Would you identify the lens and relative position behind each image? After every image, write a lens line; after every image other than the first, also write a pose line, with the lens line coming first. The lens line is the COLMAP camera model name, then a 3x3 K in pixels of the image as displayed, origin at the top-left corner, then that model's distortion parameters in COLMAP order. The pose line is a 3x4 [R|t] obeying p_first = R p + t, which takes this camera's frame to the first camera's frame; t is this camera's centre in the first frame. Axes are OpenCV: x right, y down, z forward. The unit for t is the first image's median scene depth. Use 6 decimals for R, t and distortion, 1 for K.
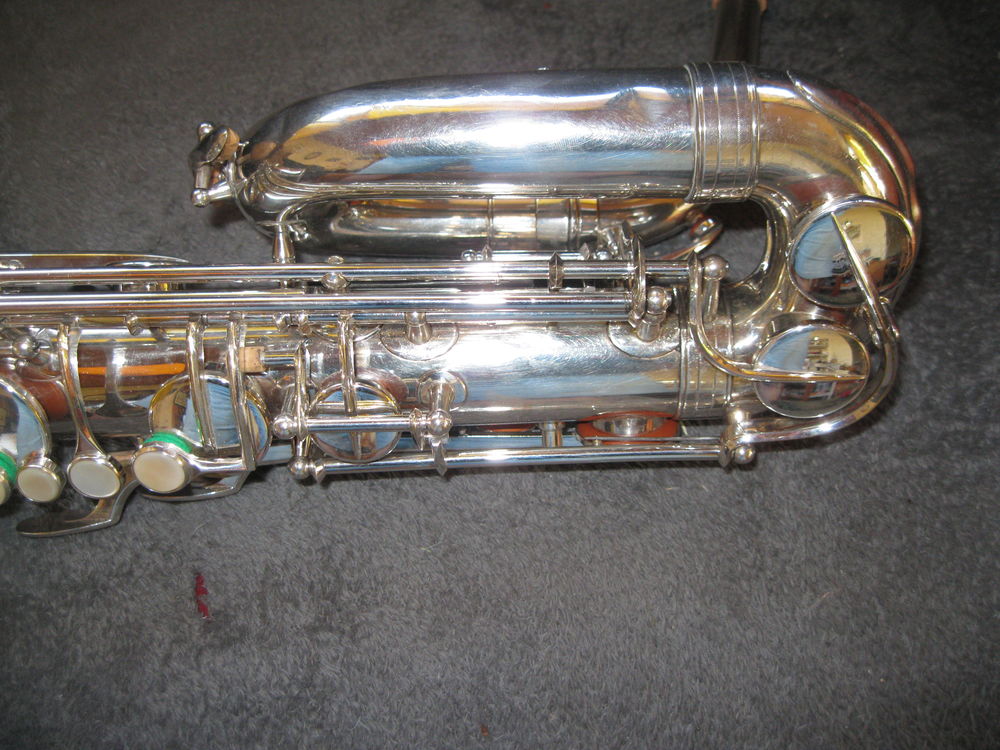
lens RADIAL K [[1018.5, 0, 500.0], [0, 1018.5, 375.0], [0, 0, 1]] dist [-0.114023, -0.004044]
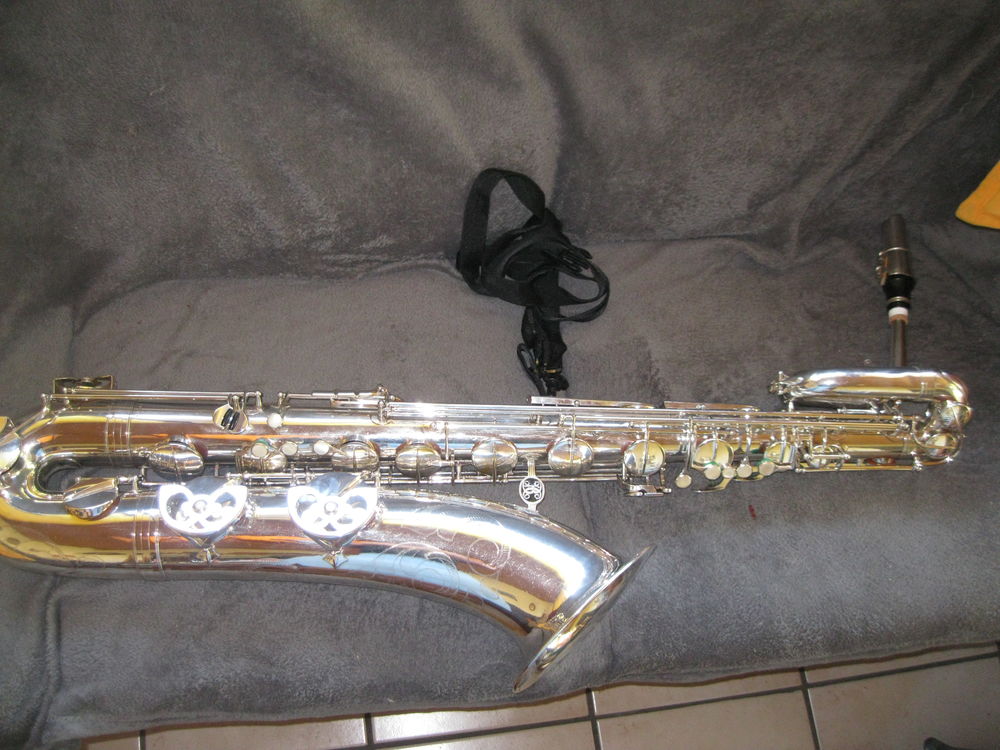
lens RADIAL K [[1018.5, 0, 500.0], [0, 1018.5, 375.0], [0, 0, 1]] dist [-0.114023, -0.004044]
pose [[0.995998, 0.041434, 0.079190, -1.374021], [-0.034759, 0.995869, -0.083884, 0.084408], [-0.082339, 0.080795, 0.993324, -2.166472]]
